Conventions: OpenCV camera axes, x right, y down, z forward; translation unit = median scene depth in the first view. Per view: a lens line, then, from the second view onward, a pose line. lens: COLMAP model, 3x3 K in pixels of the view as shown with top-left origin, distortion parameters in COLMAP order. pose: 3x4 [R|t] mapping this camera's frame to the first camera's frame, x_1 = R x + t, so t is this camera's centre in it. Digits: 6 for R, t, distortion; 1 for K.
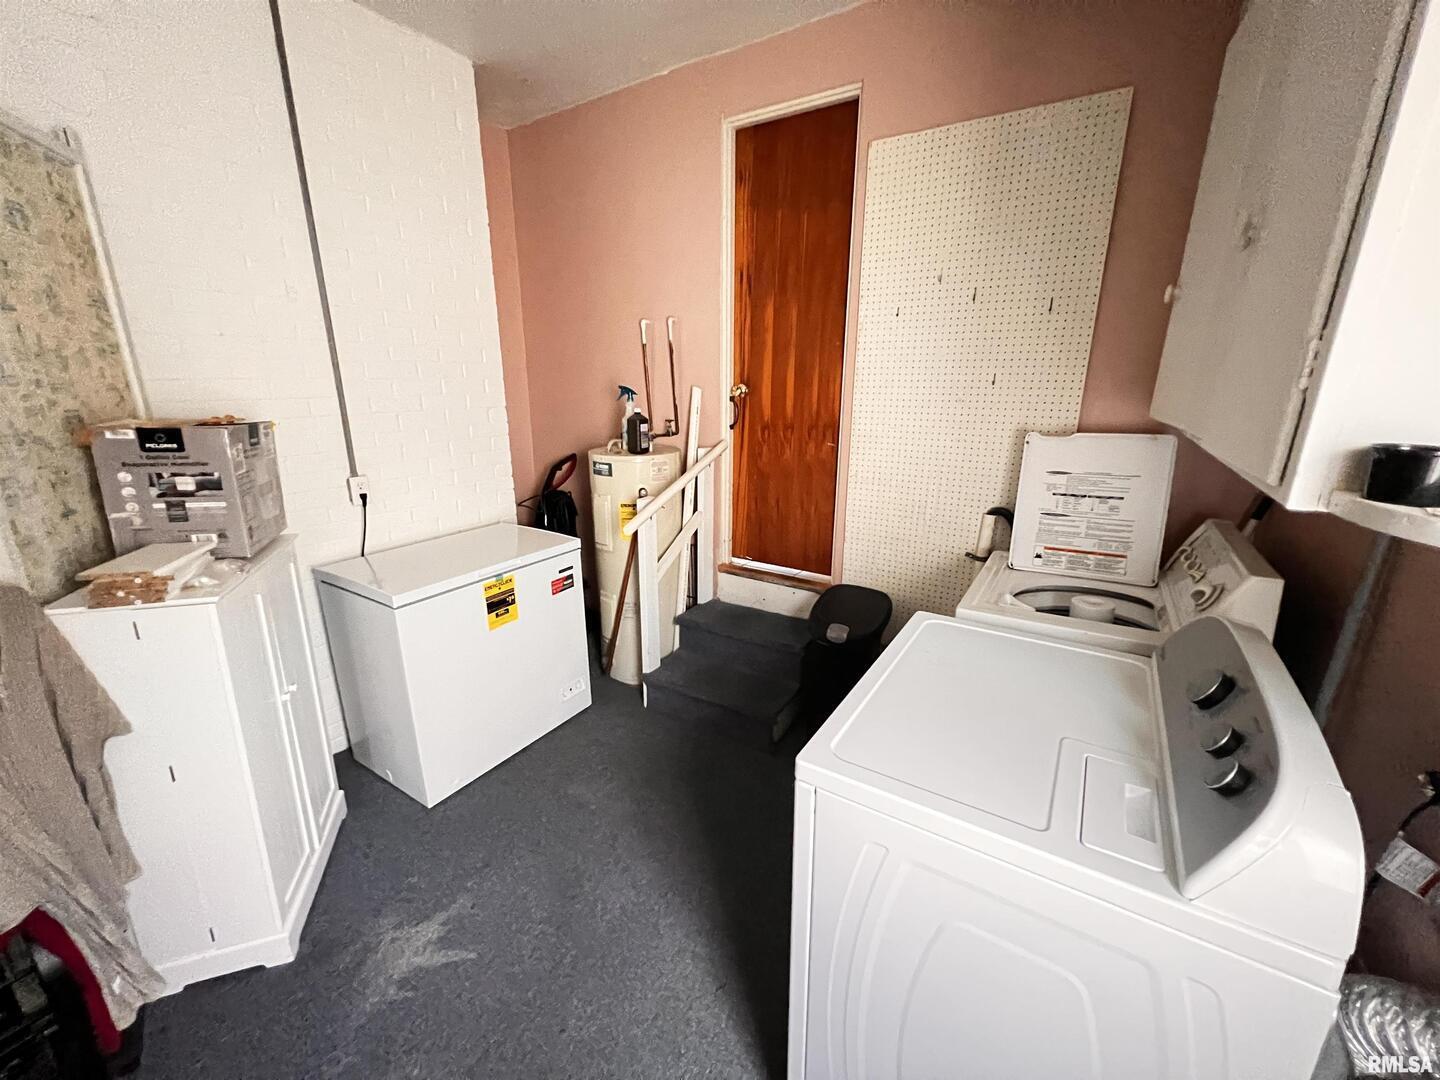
lens RADIAL K [[579.6, 0, 720.0], [0, 579.6, 540.0], [0, 0, 1]] dist [0.000225, 0.000302]
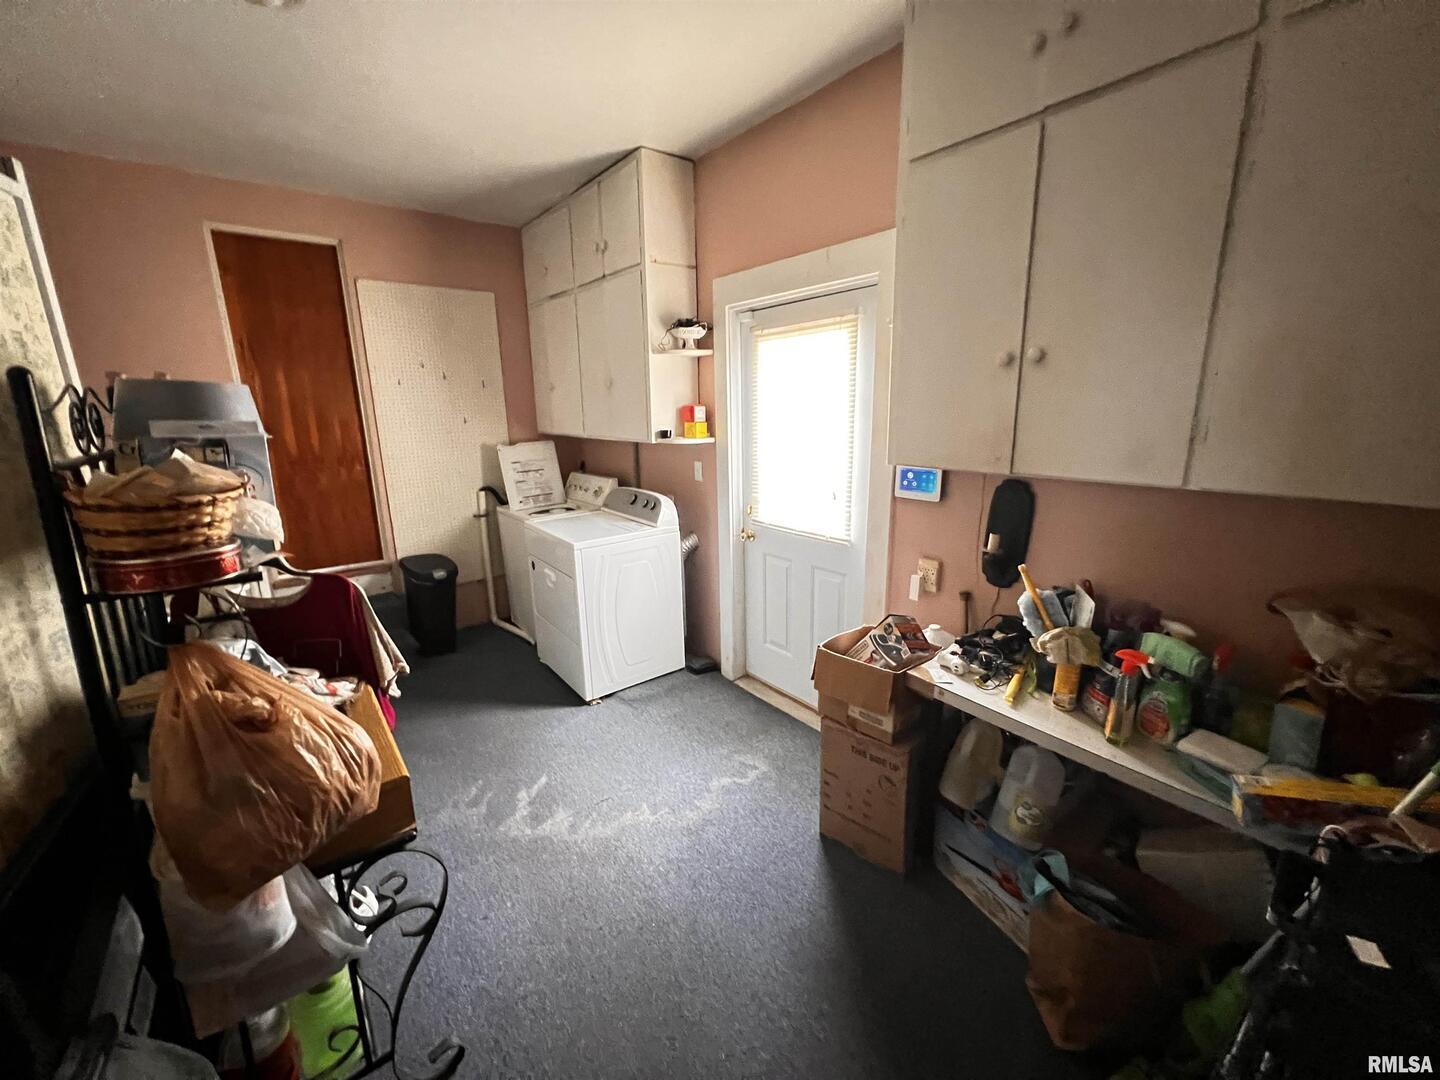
lens RADIAL K [[579.6, 0, 720.0], [0, 579.6, 540.0], [0, 0, 1]] dist [0.000225, 0.000302]
pose [[0.334865, -0.219373, 0.916374, -1.030799], [0.271321, 0.953781, 0.129181, 0.074153], [-0.902358, 0.205373, 0.378908, -0.372054]]
